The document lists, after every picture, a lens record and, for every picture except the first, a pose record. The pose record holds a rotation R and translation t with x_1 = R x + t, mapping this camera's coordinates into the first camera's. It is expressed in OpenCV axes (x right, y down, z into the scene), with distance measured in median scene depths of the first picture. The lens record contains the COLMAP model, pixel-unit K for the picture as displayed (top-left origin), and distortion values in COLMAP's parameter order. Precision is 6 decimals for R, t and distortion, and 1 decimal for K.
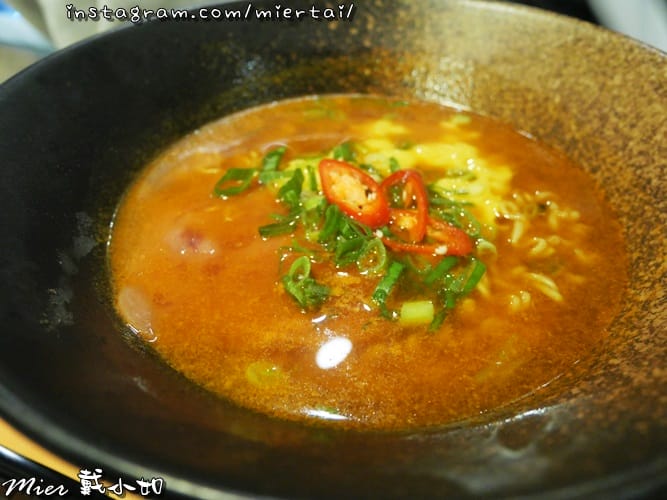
lens RADIAL K [[543.3, 0, 333.5], [0, 543.3, 250.0], [0, 0, 1]] dist [-0.017002, 0.007453]
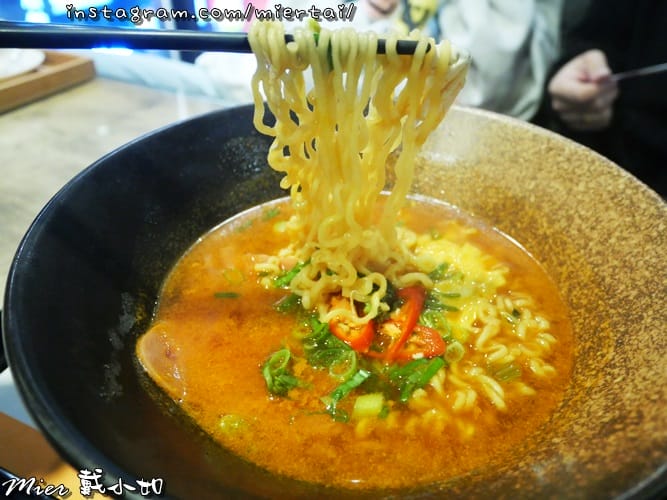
lens RADIAL K [[543.3, 0, 333.5], [0, 543.3, 250.0], [0, 0, 1]] dist [-0.017002, 0.007453]
pose [[0.999462, 0.026921, -0.018748, 0.013748], [-0.028304, 0.996561, -0.077879, -0.073746], [0.016587, 0.078368, 0.996787, -0.174356]]
